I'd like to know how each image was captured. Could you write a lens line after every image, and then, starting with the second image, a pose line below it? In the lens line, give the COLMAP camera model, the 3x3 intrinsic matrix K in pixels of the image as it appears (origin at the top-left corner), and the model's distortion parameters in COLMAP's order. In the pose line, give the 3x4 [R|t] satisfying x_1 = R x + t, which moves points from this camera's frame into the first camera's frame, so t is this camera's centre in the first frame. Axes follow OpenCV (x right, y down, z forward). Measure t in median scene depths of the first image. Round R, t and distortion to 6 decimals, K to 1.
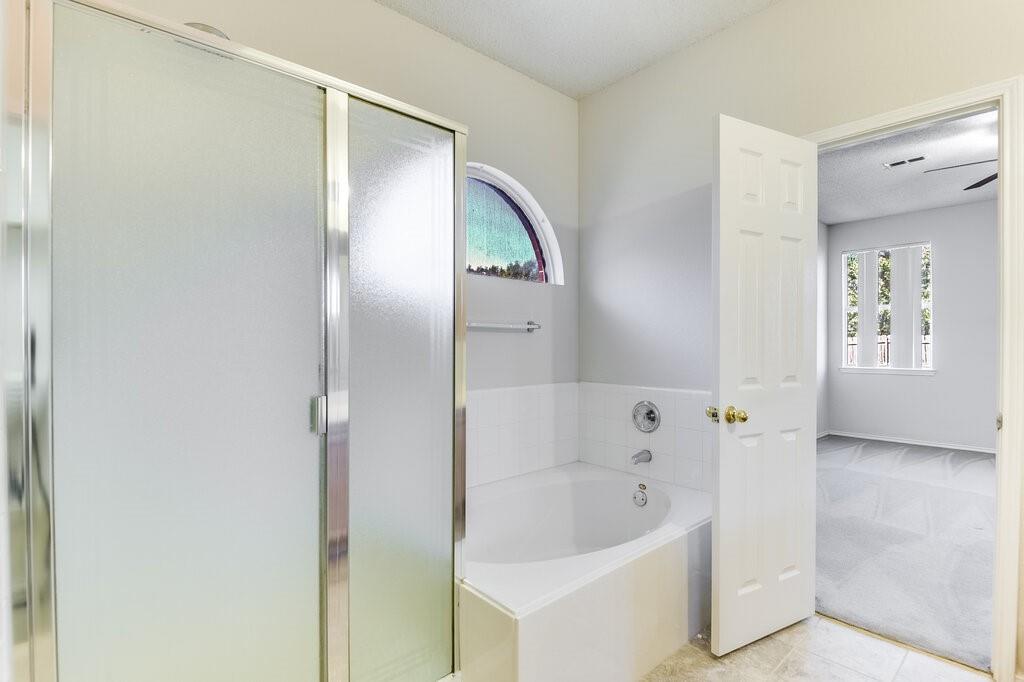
lens RADIAL K [[503.0, 0, 512.0], [0, 503.0, 341.0], [0, 0, 1]] dist [-0.001289, -0.000855]
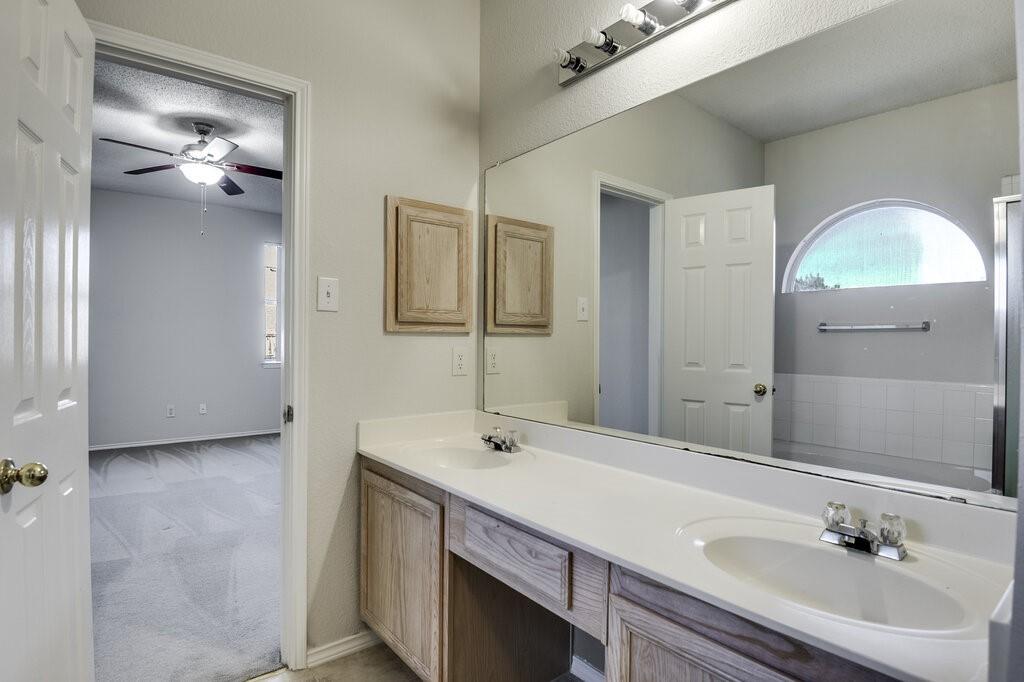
lens RADIAL K [[530.5, 0, 512.0], [0, 530.5, 341.0], [0, 0, 1]] dist [-0.003370, -0.001019]
pose [[0.084728, -0.008684, 0.996366, -0.048509], [-0.002926, 0.999956, 0.008964, 0.001255], [-0.996400, -0.003675, 0.084699, 0.378533]]
